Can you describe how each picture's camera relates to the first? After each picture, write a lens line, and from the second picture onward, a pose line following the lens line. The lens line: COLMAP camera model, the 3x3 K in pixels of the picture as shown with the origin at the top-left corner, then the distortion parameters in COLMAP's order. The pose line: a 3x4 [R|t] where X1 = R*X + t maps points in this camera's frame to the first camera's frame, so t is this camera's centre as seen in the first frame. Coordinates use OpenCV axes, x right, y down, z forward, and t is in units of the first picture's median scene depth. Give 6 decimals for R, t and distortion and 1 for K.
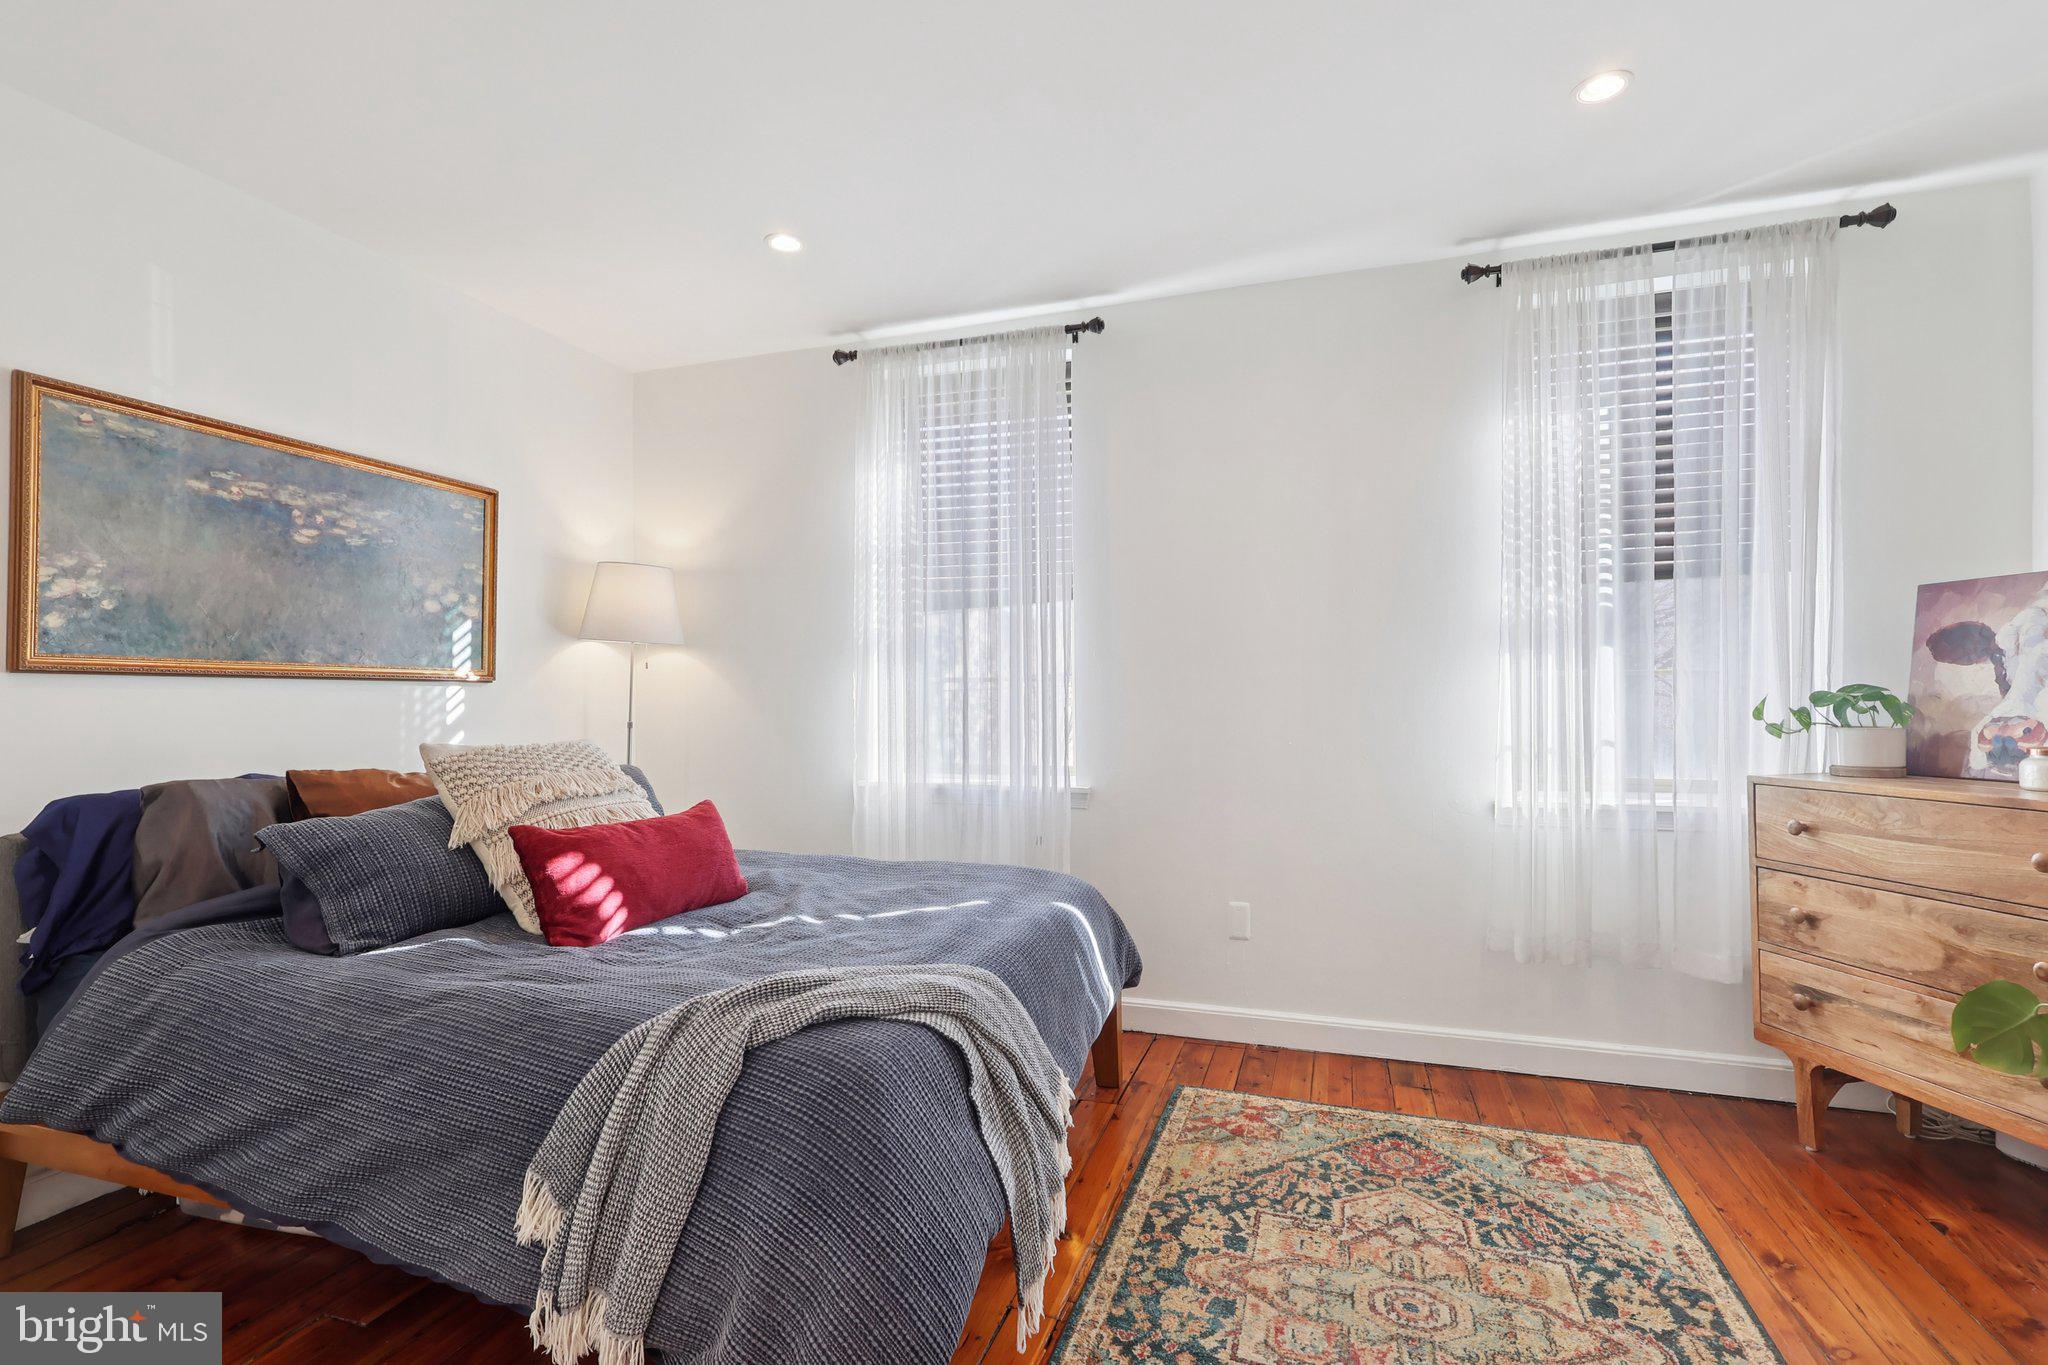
lens RADIAL K [[956.1, 0, 1011.3], [0, 956.1, 689.3], [0, 0, 1]] dist [0.000137, 0.000440]
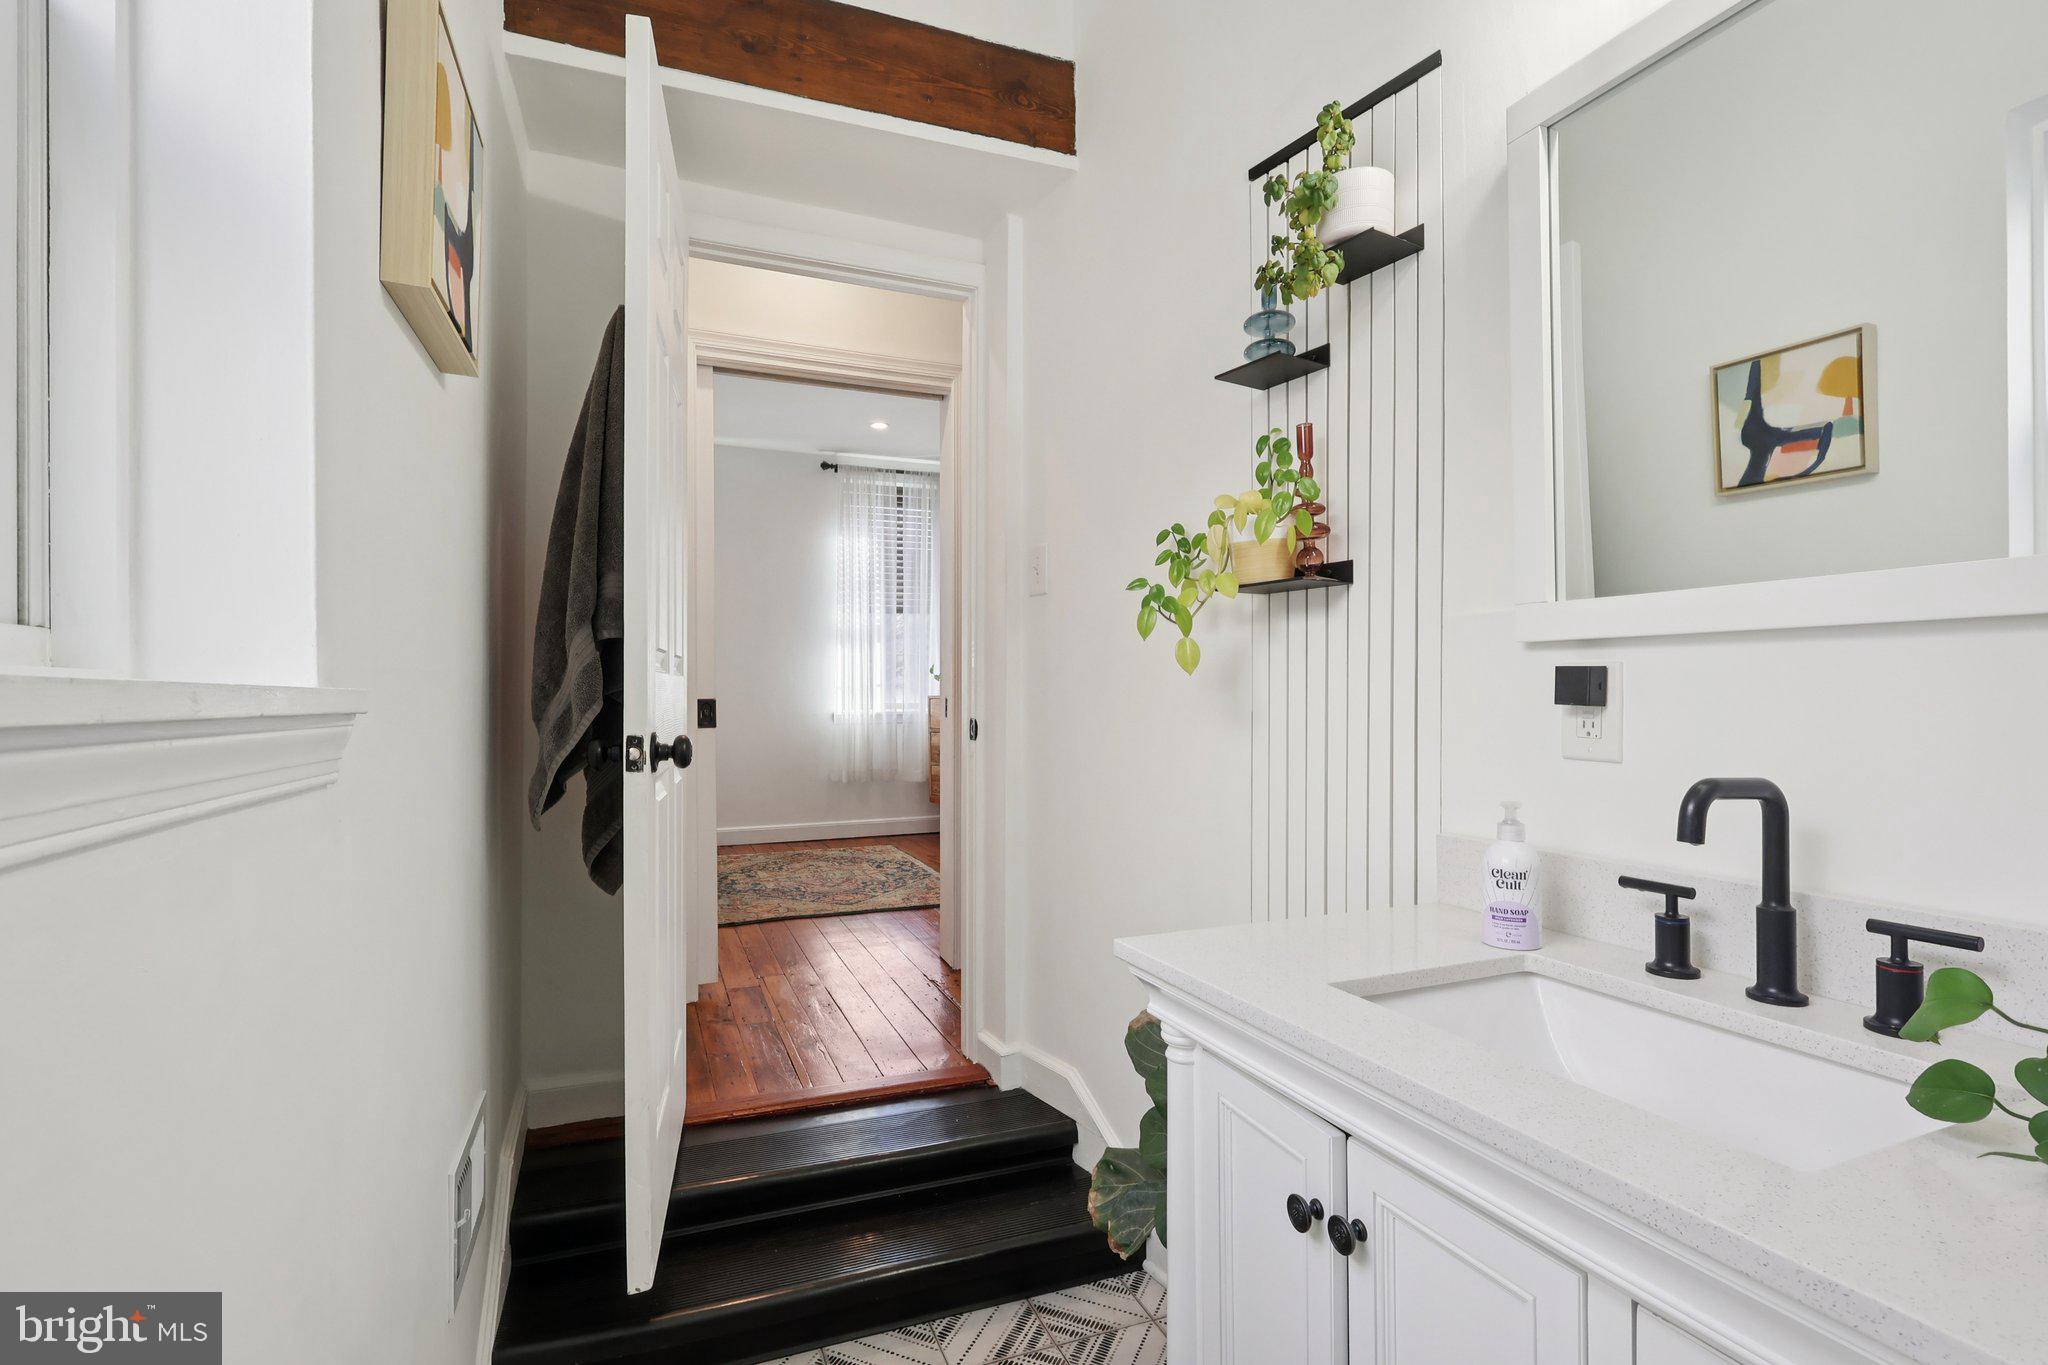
lens RADIAL K [[968.5, 0, 1024.0], [0, 968.5, 682.5], [0, 0, 1]] dist [0.000264, -0.000089]
pose [[0.754608, 0.006591, 0.656143, -0.784020], [-0.001498, 0.999964, -0.008322, 0.089486], [-0.656175, 0.005296, 0.754591, -1.206046]]
